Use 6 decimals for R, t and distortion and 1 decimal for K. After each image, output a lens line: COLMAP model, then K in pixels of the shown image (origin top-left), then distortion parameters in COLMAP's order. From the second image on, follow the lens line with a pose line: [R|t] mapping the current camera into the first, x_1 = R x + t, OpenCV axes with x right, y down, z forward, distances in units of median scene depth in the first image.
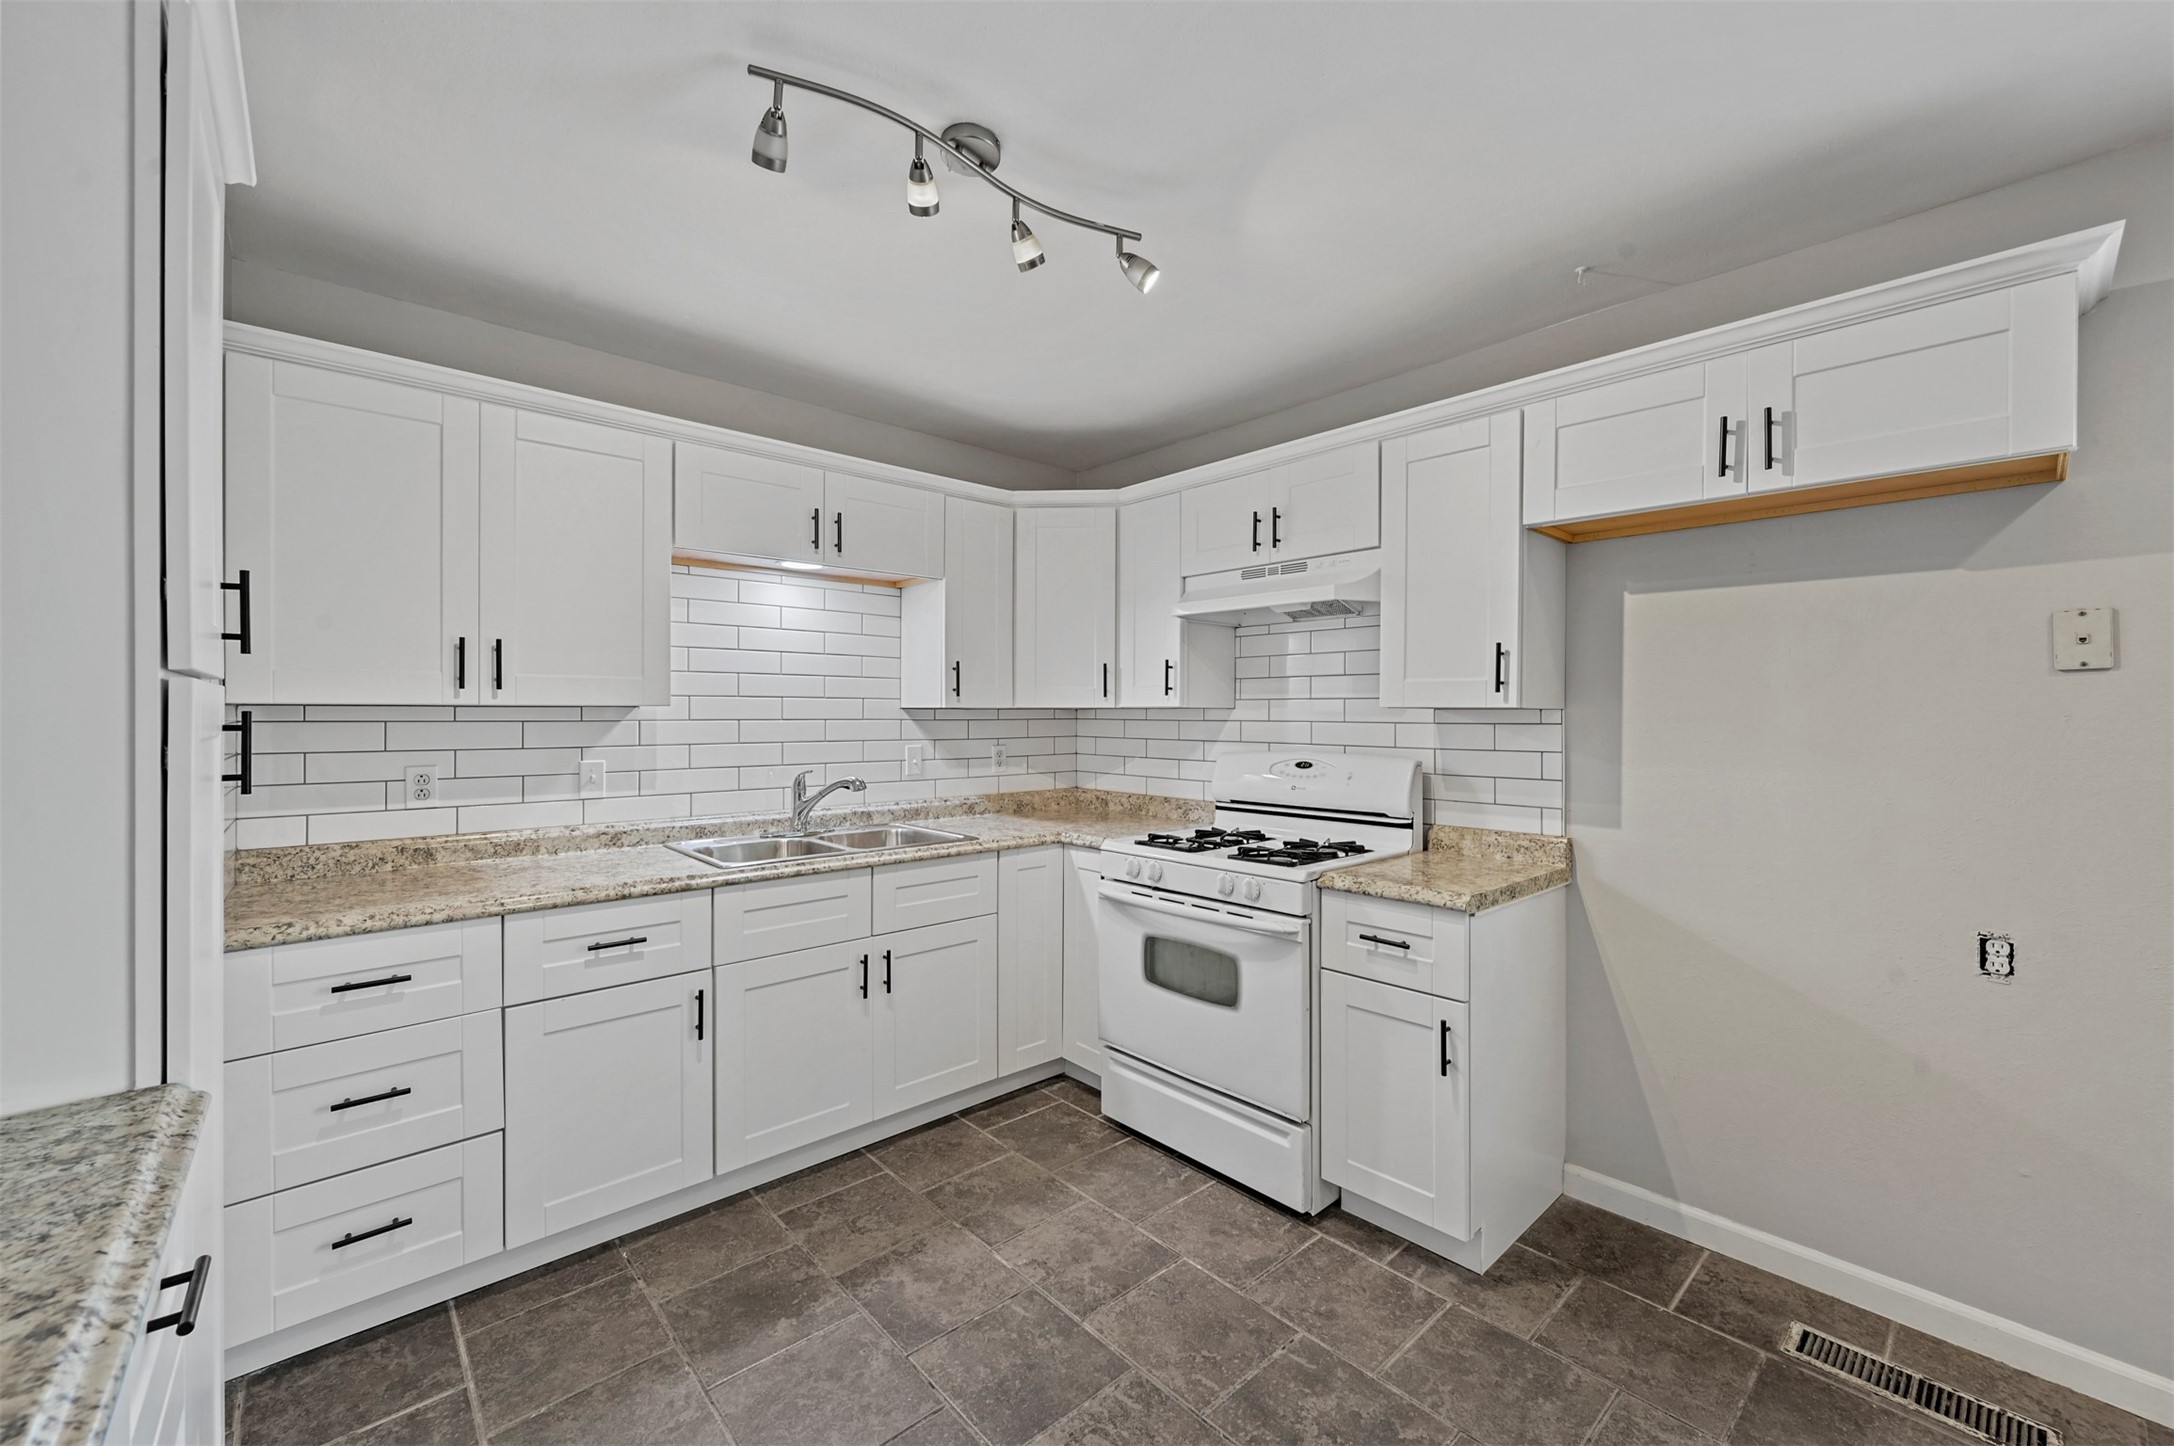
lens RADIAL K [[858.4, 0, 1079.5], [0, 858.4, 715.0], [0, 0, 1]] dist [0.000783, 0.000203]
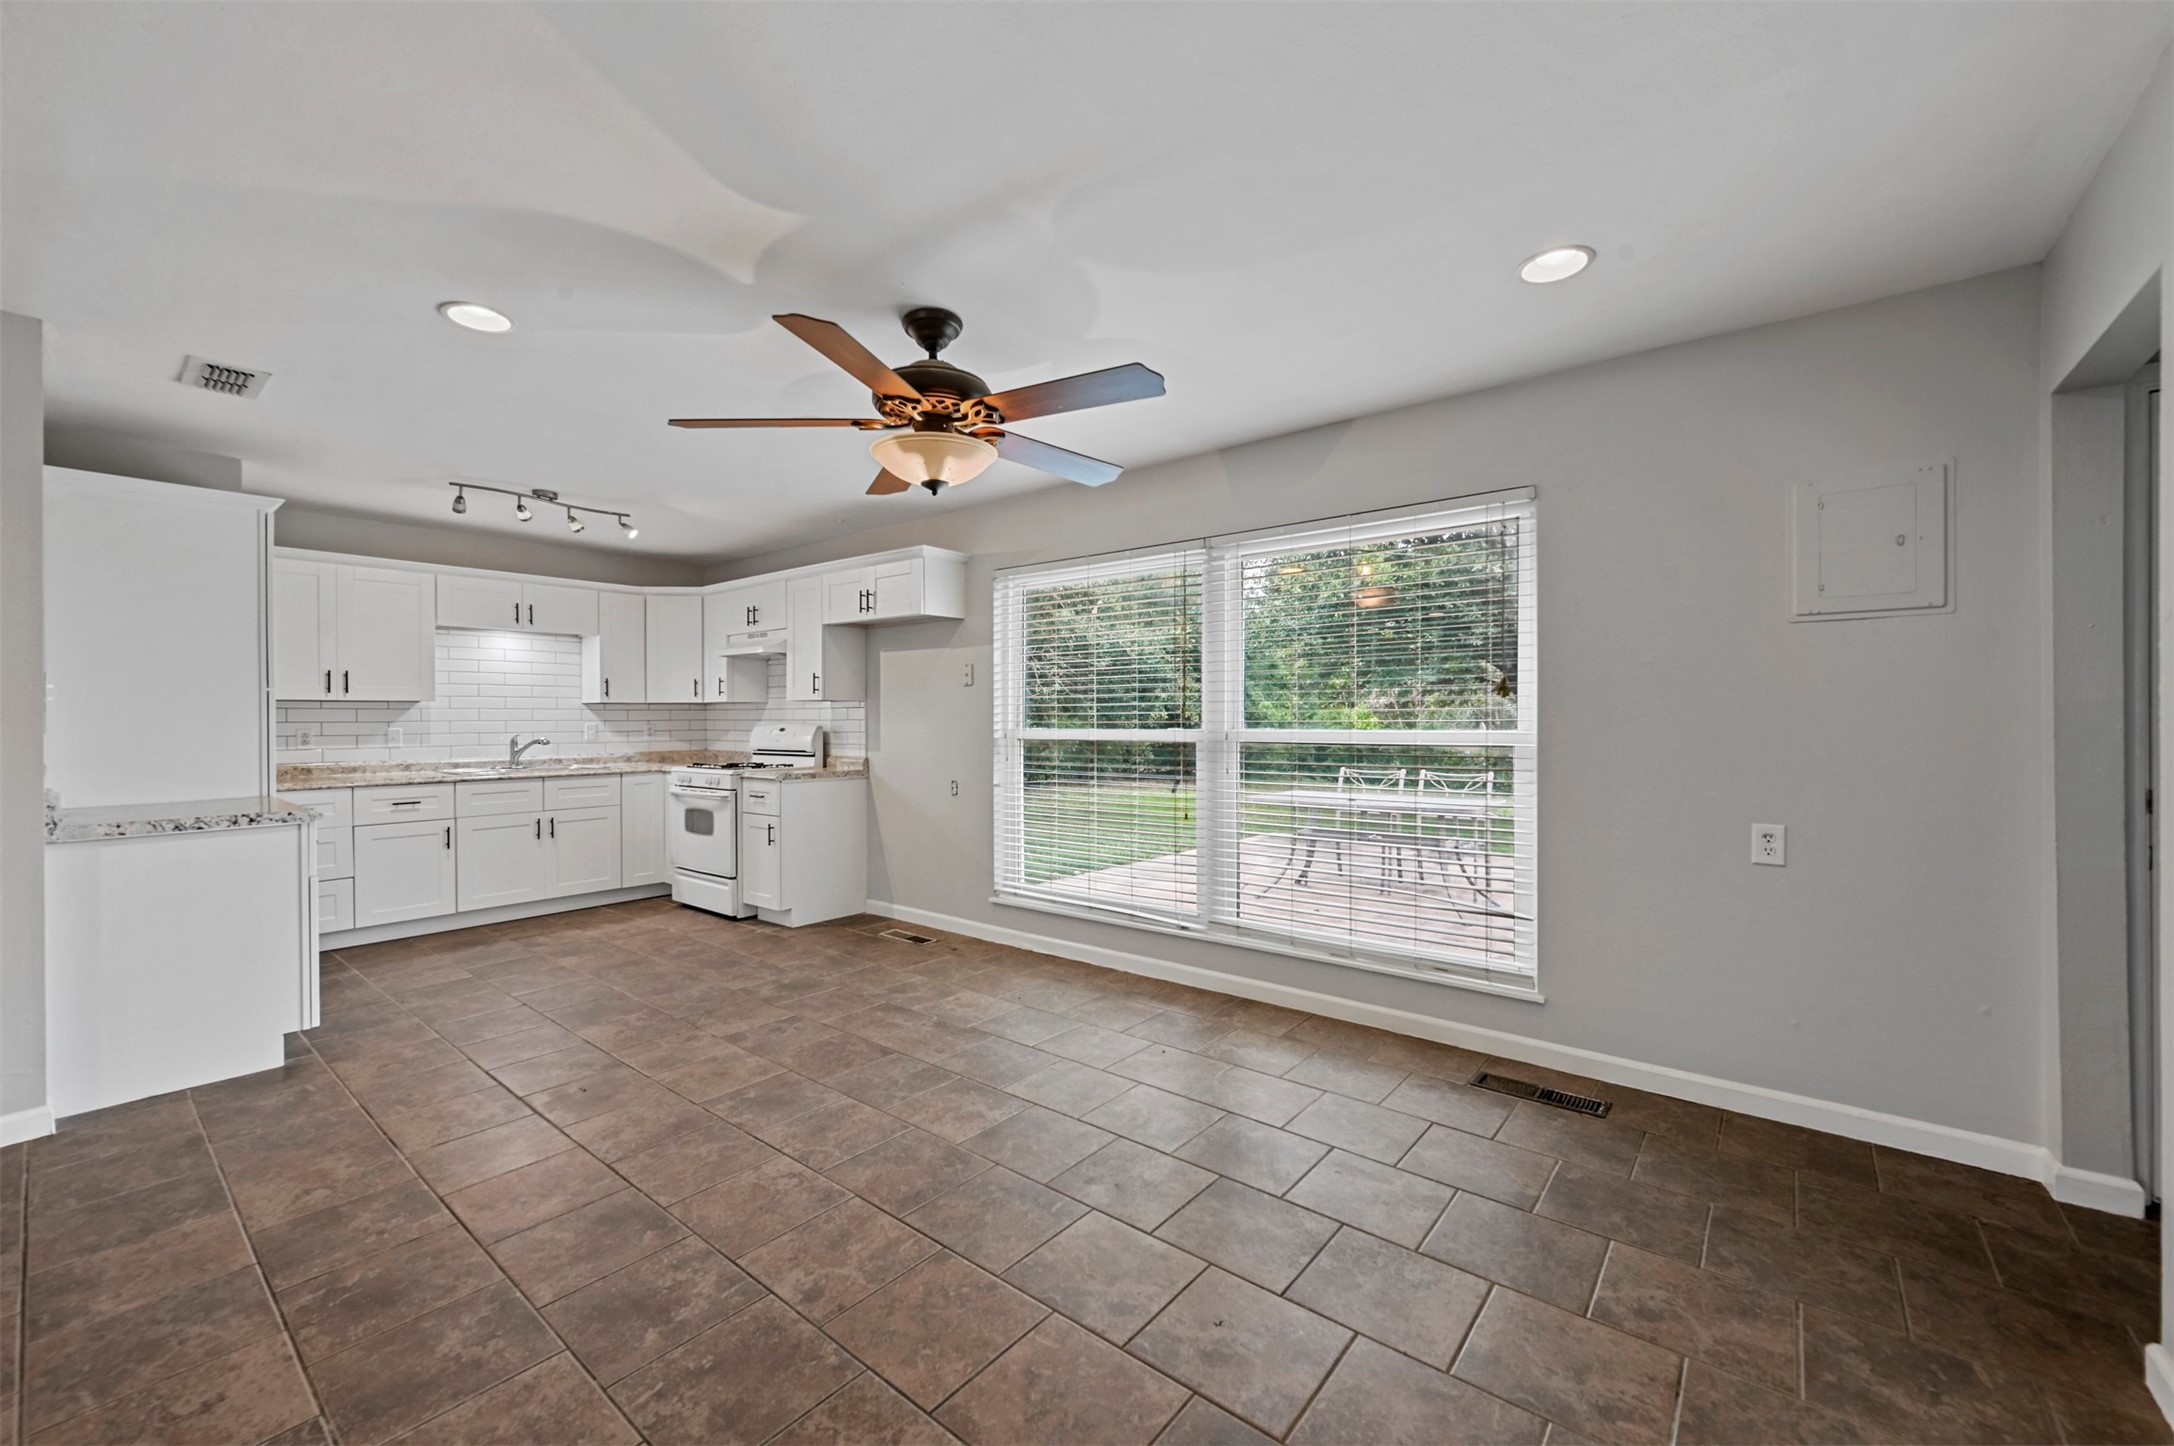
lens RADIAL K [[869.0, 0, 1090.6], [0, 869.0, 719.8], [0, 0, 1]] dist [-0.000563, -0.000123]
pose [[0.988306, -0.005935, 0.152368, 0.832774], [0.005889, 0.999982, 0.000750, 0.046609], [-0.152370, 0.000156, 0.988323, -1.429019]]
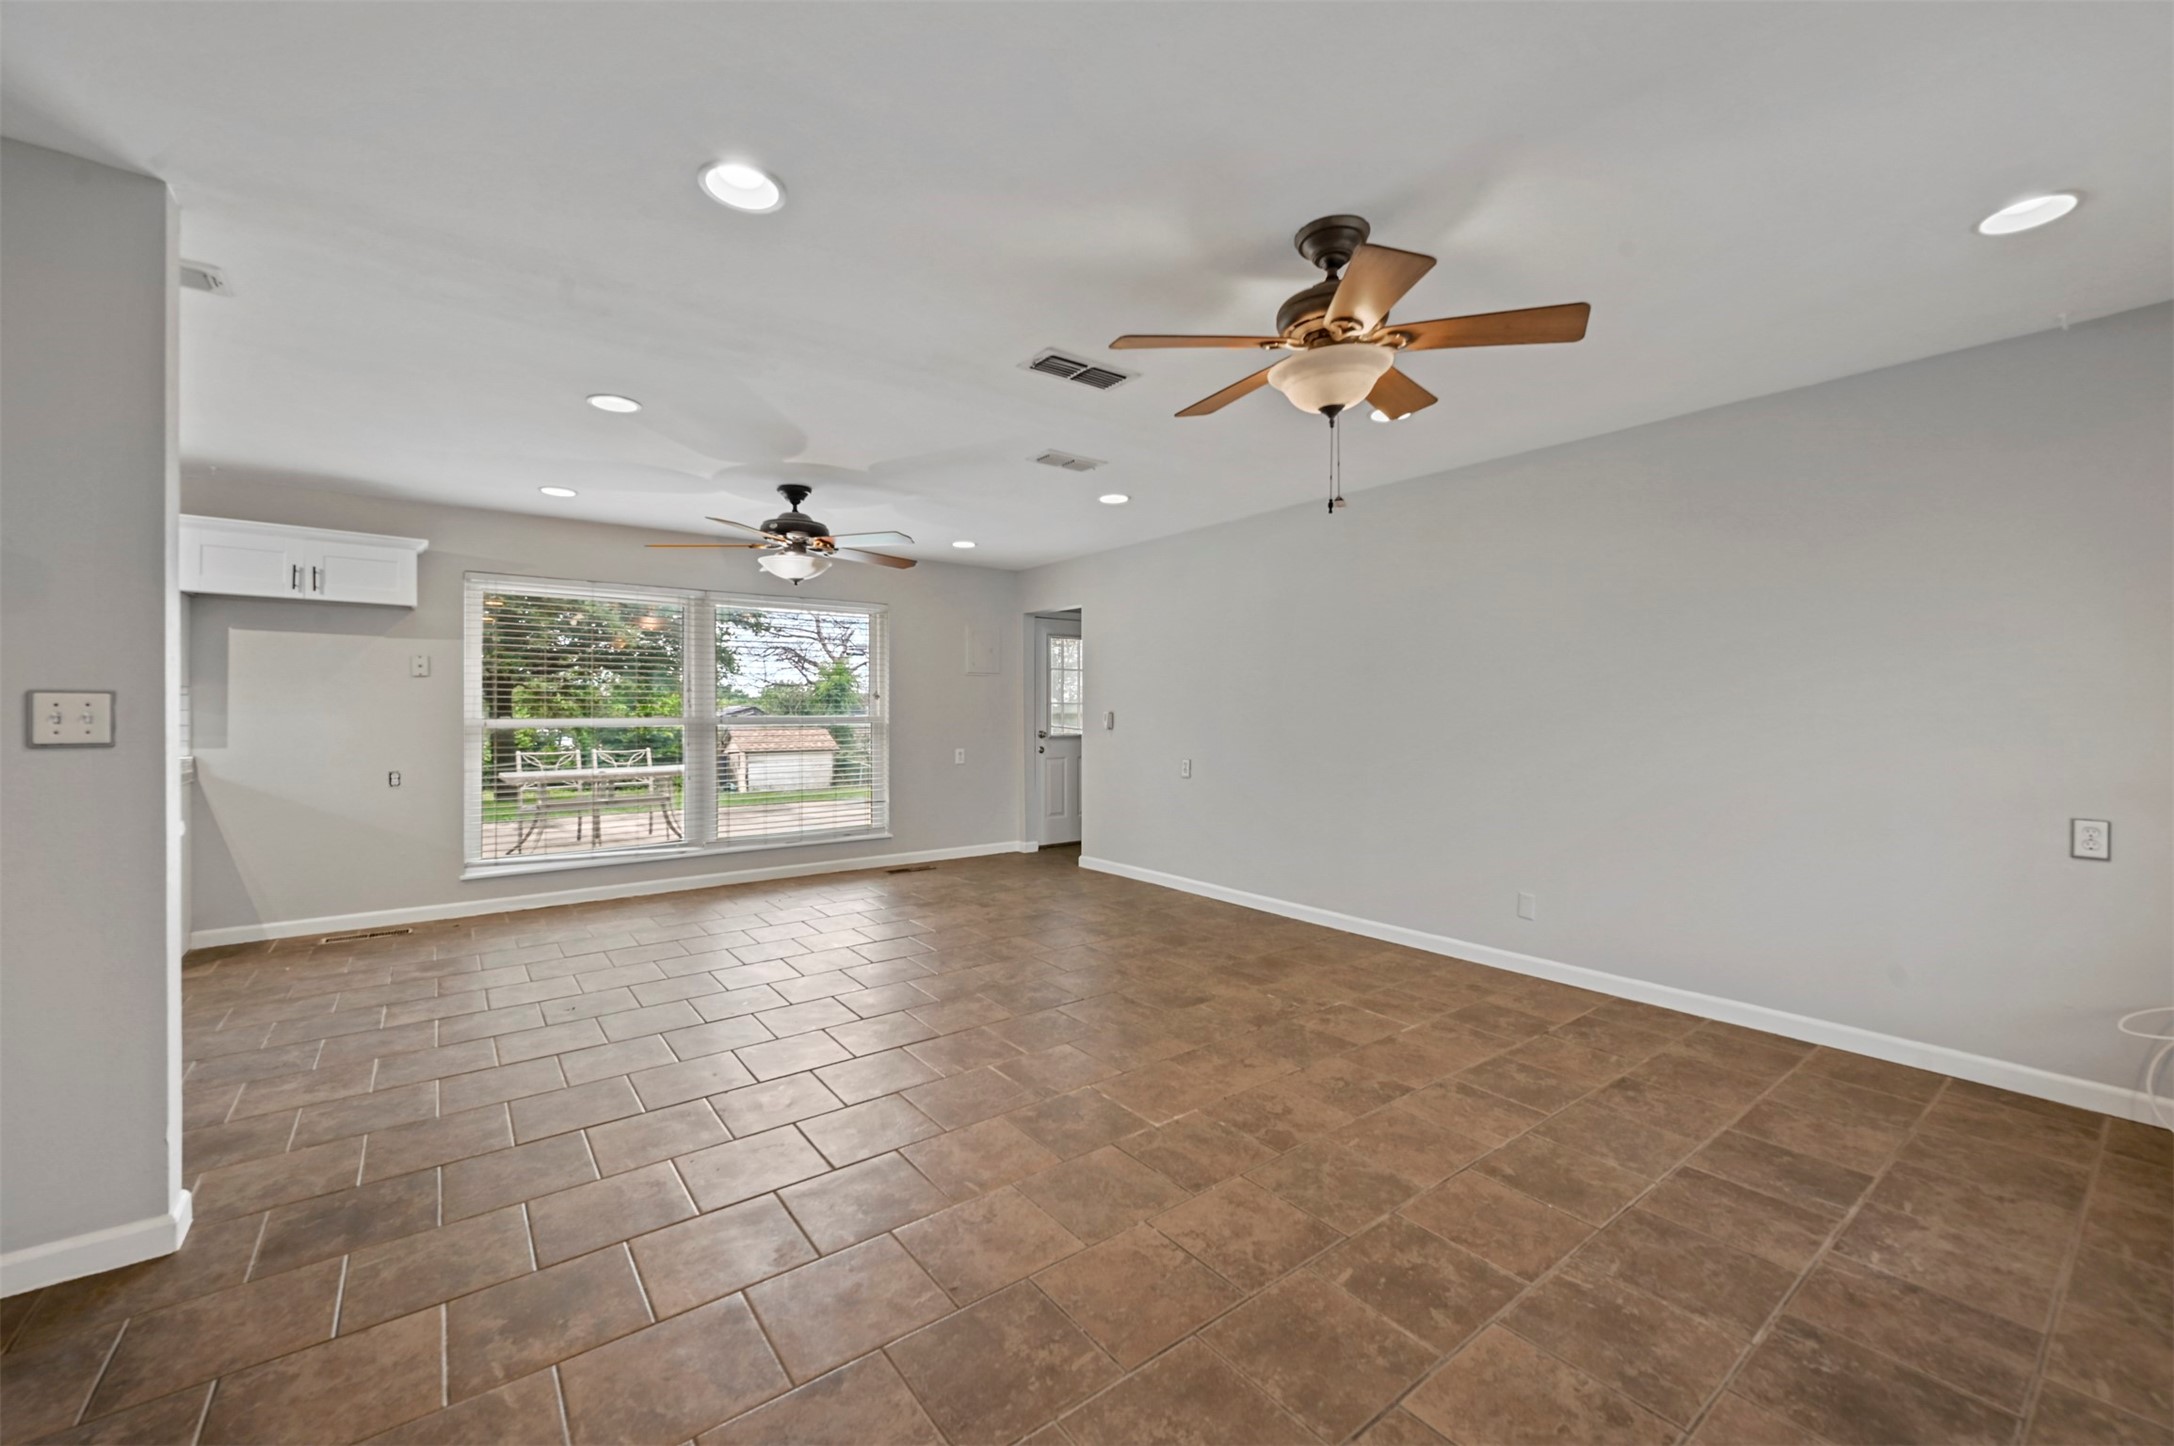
lens RADIAL K [[851.9, 0, 1062.2], [0, 851.9, 705.4], [0, 0, 1]] dist [0.002822, 0.000295]
pose [[0.090939, 0.001173, 0.995856, -1.132577], [0.002212, 0.999997, -0.001380, 0.041189], [-0.995854, 0.002329, 0.090936, -1.068201]]
